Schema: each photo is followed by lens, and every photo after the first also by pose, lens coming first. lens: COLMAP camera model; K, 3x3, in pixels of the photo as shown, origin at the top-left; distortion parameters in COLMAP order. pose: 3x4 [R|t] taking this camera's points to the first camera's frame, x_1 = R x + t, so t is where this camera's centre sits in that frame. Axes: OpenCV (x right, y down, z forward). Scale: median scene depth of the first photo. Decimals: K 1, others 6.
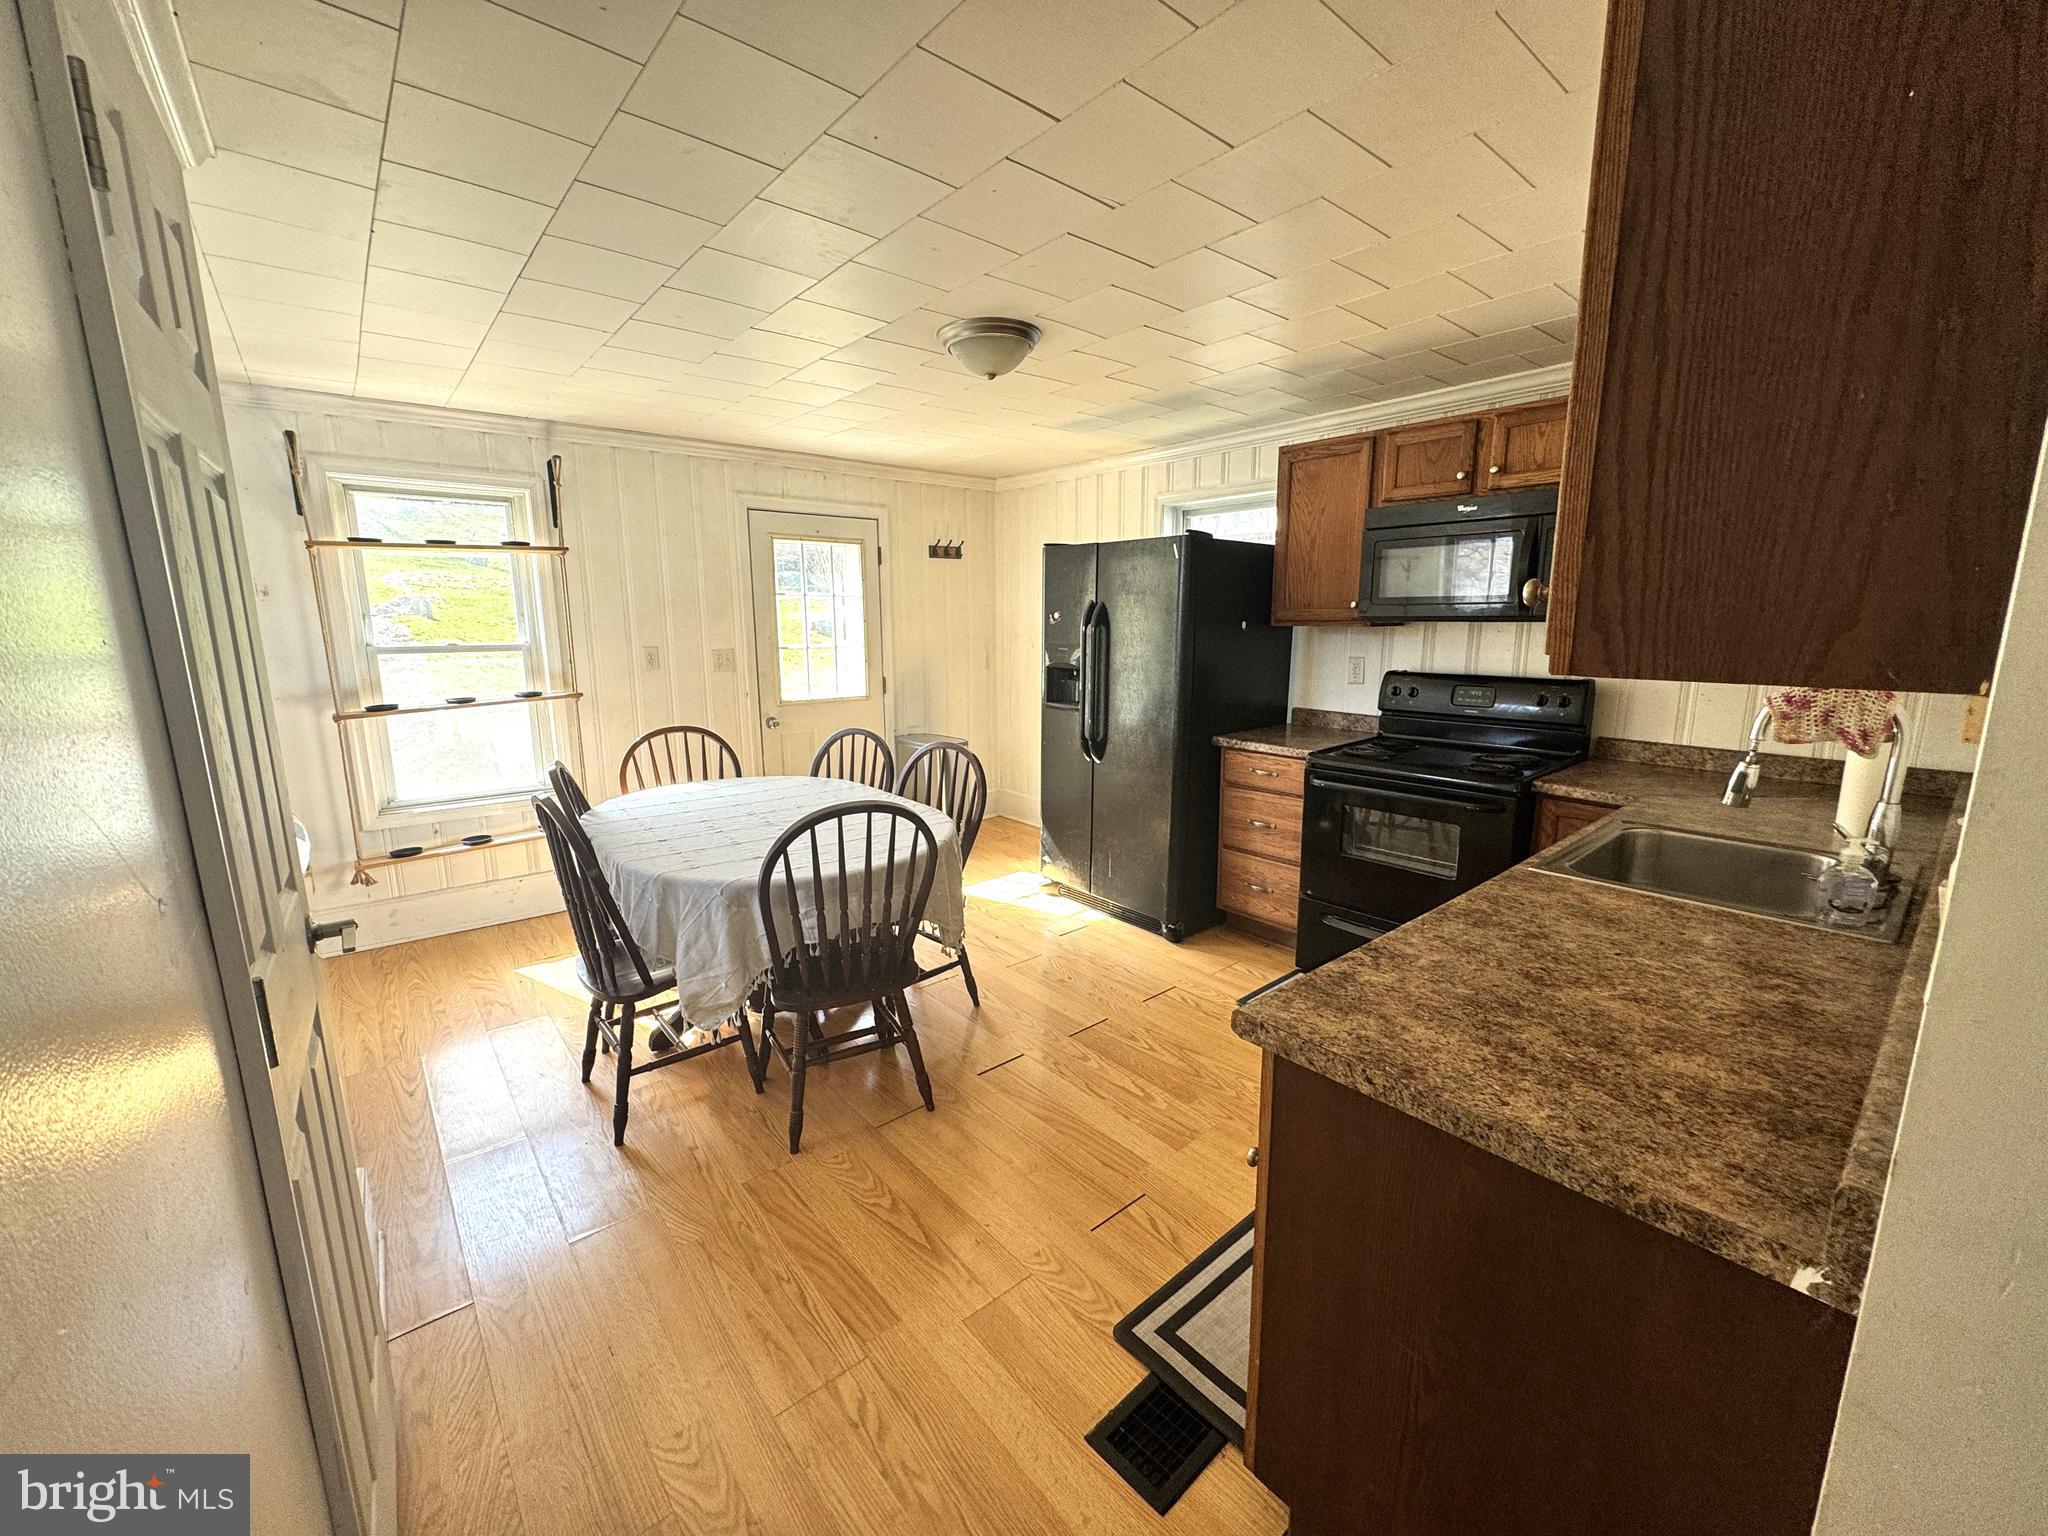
lens RADIAL K [[817.1, 0, 1020.7], [0, 817.1, 767.7], [0, 0, 1]] dist [-0.003523, 0.000821]
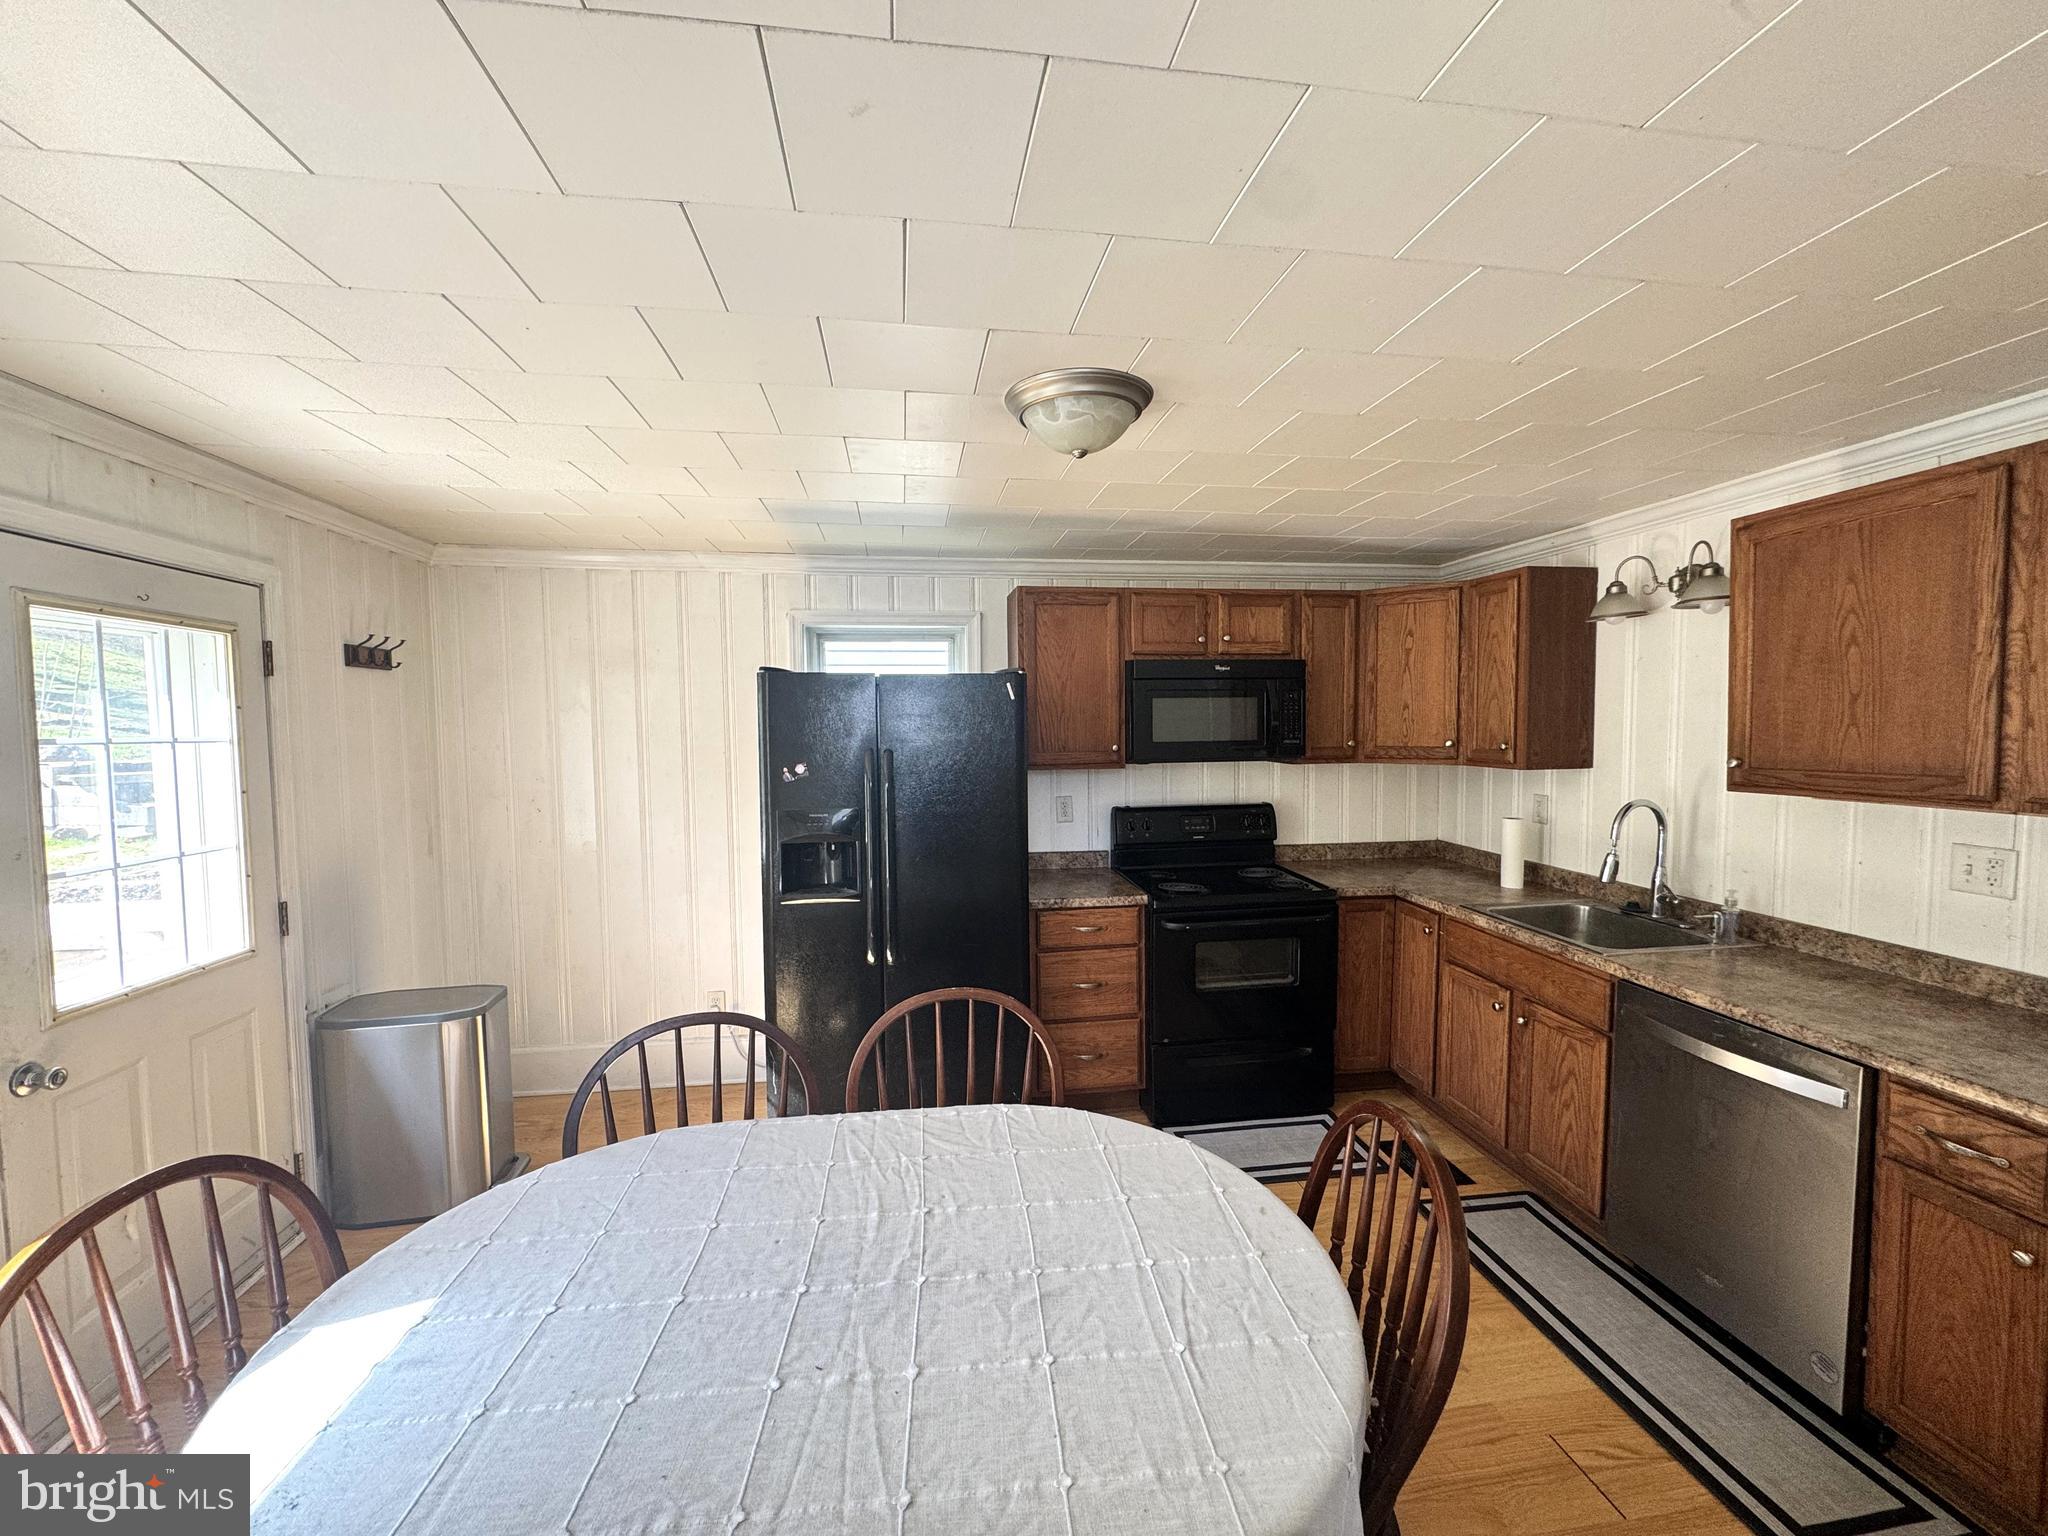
lens RADIAL K [[817.1, 0, 1024.3], [0, 817.1, 768.0], [0, 0, 1]] dist [-0.003523, 0.000821]
pose [[0.521841, -0.046737, 0.851761, -0.471076], [0.164822, 0.985207, -0.046921, -0.128668], [-0.836968, 0.164874, 0.521825, 0.498388]]
